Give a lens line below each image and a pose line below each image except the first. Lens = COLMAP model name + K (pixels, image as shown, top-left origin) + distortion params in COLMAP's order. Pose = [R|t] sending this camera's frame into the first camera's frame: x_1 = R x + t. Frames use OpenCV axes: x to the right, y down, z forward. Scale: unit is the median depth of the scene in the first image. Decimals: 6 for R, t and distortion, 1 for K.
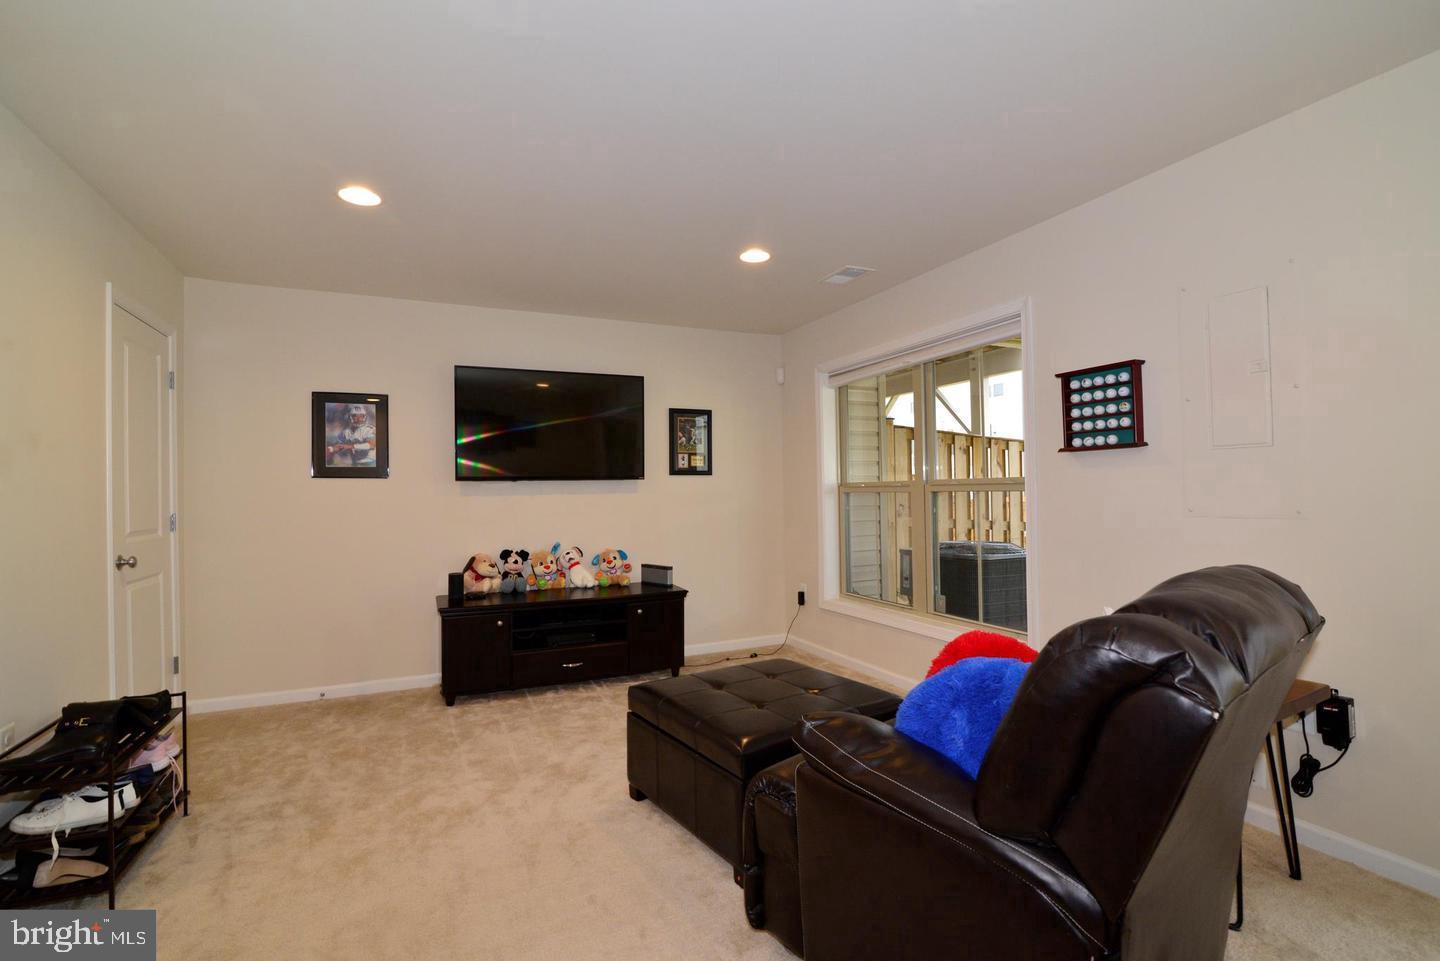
lens RADIAL K [[658.7, 0, 719.1], [0, 658.7, 480.0], [0, 0, 1]] dist [-0.015237, -0.000464]
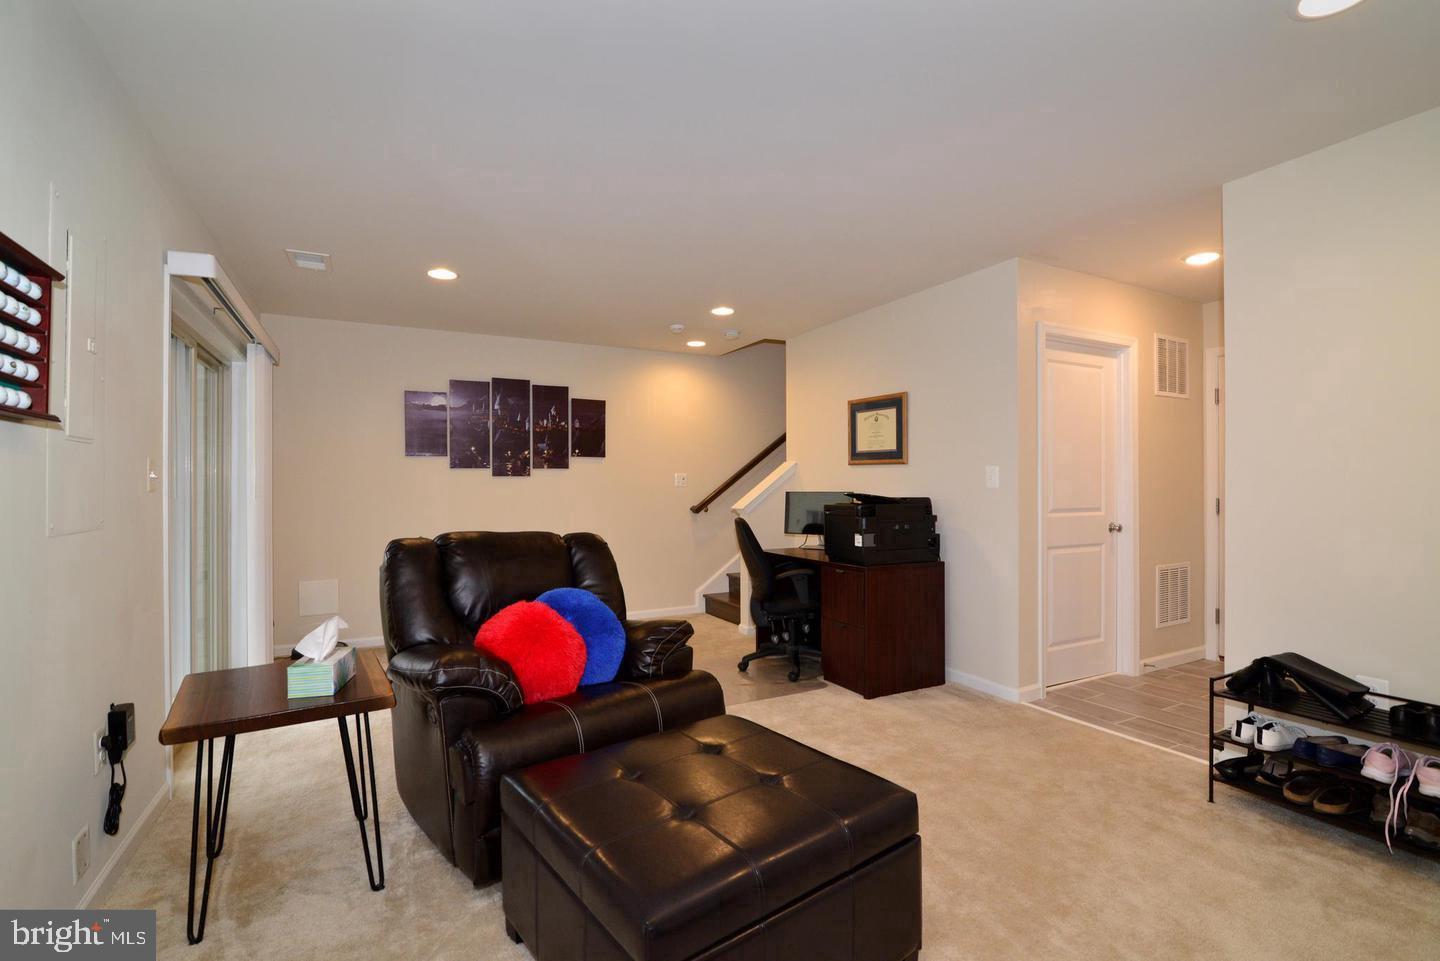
lens RADIAL K [[658.7, 0, 716.5], [0, 658.7, 485.5], [0, 0, 1]] dist [-0.015237, -0.000464]
pose [[-0.999051, 0.015835, -0.040576, 0.047979], [0.016377, 0.999781, -0.013043, 0.015013], [0.040361, -0.013695, -0.999091, 1.052016]]
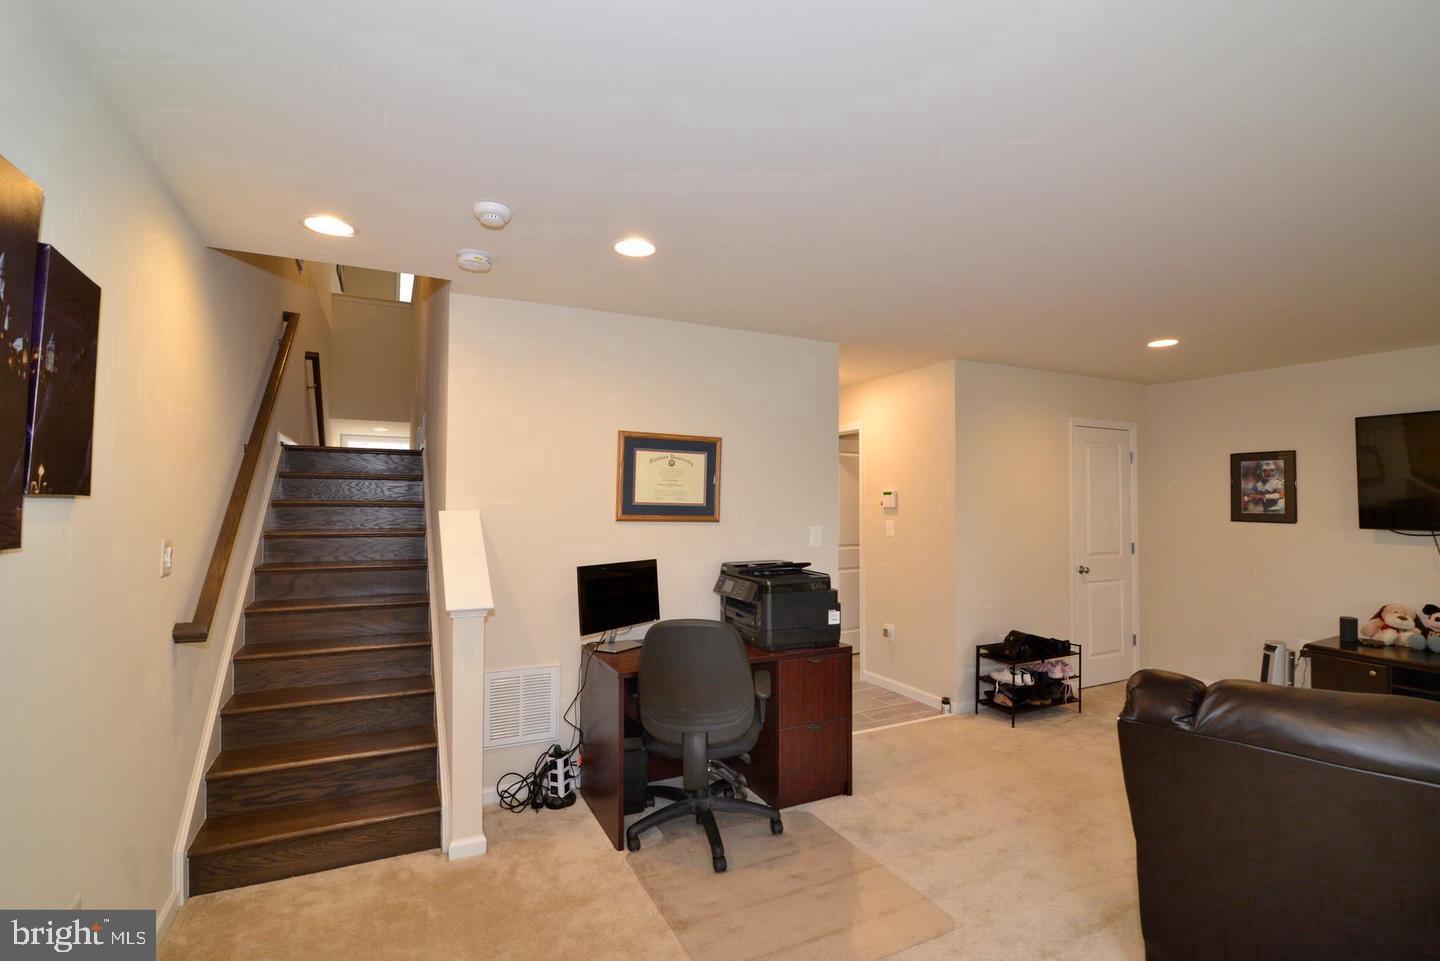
lens RADIAL K [[658.7, 0, 713.4], [0, 658.7, 487.6], [0, 0, 1]] dist [-0.015237, -0.000464]
pose [[0.028788, -0.005266, -0.999572, 0.615926], [0.010487, 0.999933, -0.004966, -0.072574], [0.999531, -0.010339, 0.028841, -0.046241]]
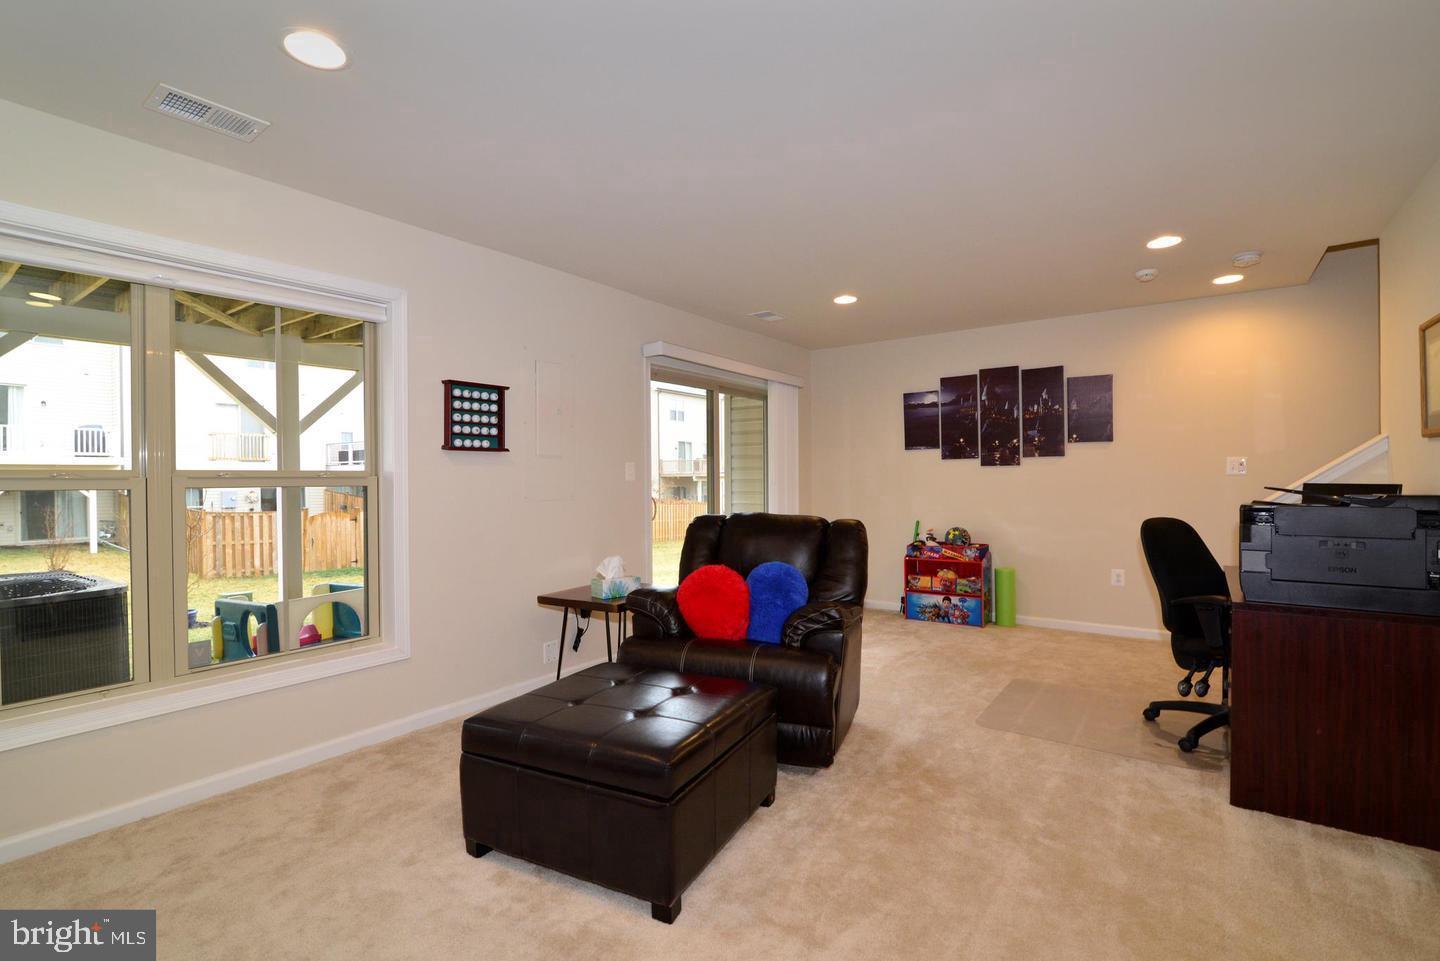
lens RADIAL K [[658.7, 0, 718.4], [0, 658.7, 483.9], [0, 0, 1]] dist [-0.015237, -0.000464]
pose [[-0.474707, 0.009633, 0.880091, -0.495074], [0.003005, 0.999952, -0.009324, 0.019272], [-0.880139, -0.001781, -0.474713, 0.825661]]
